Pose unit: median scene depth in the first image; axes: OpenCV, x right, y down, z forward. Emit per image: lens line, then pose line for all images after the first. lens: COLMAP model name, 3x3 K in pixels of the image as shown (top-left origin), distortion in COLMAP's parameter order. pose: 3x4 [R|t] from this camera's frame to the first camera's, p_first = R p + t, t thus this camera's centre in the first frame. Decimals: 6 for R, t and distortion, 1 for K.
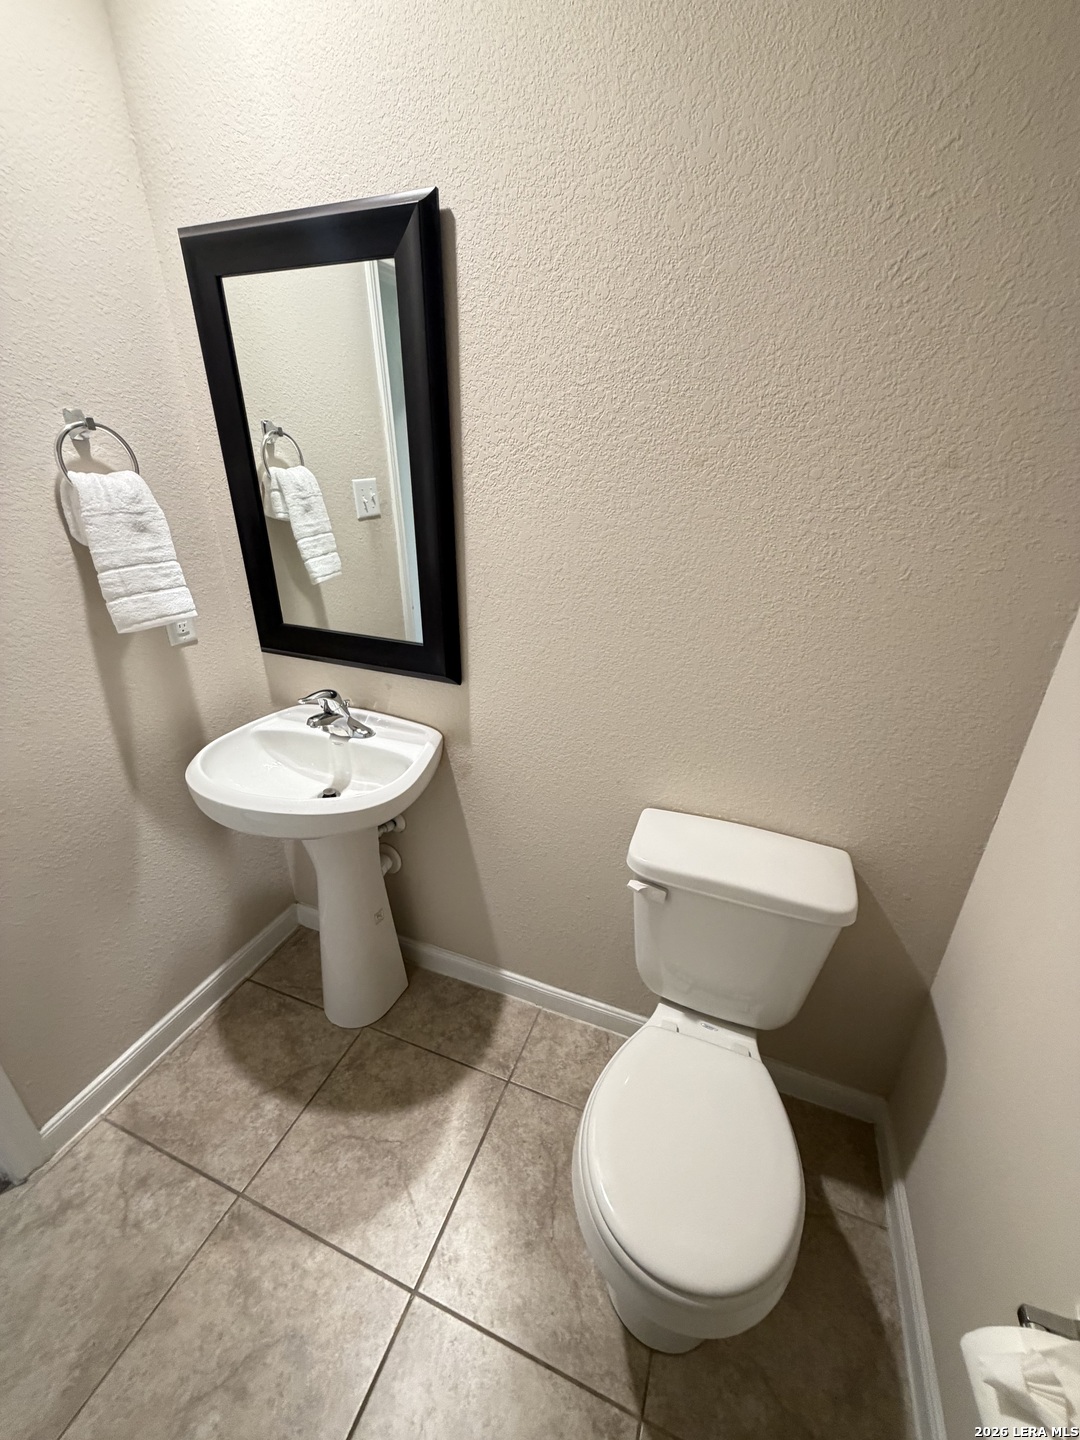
lens RADIAL K [[569.7, 0, 542.6], [0, 569.7, 711.7], [0, 0, 1]] dist [-0.002395, -0.000160]
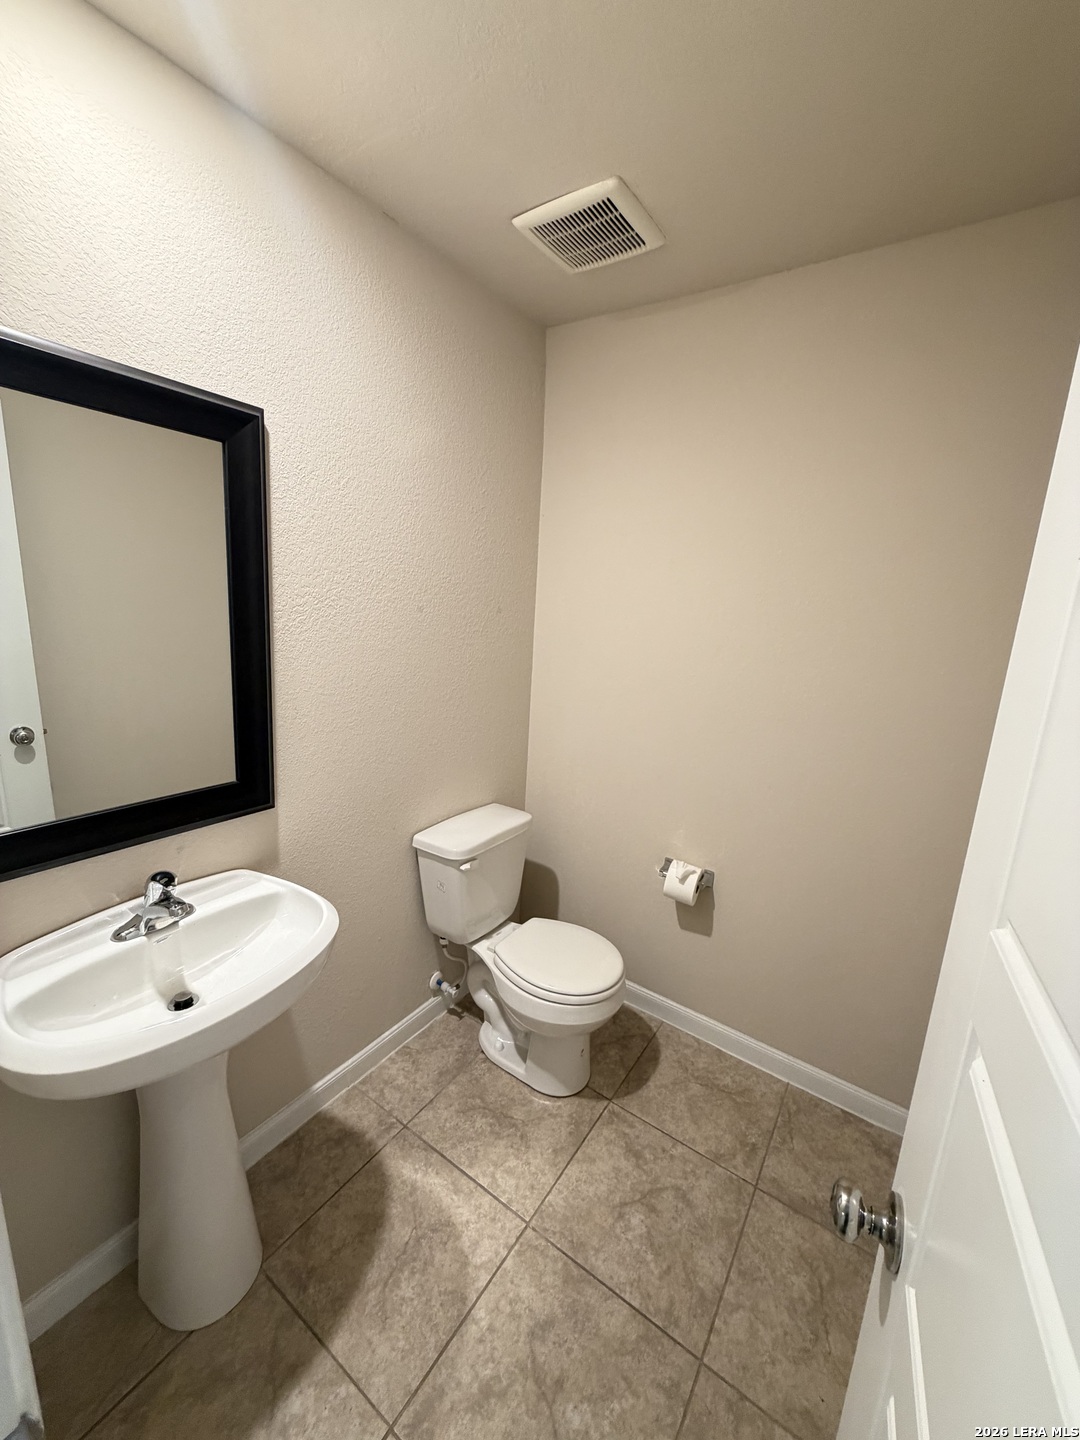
lens RADIAL K [[569.7, 0, 526.9], [0, 569.7, 714.0], [0, 0, 1]] dist [-0.002395, -0.000160]
pose [[0.246449, -0.189879, 0.950373, -0.984652], [0.348318, 0.932450, 0.095973, -0.144169], [-0.904399, 0.307380, 0.295939, 0.212431]]
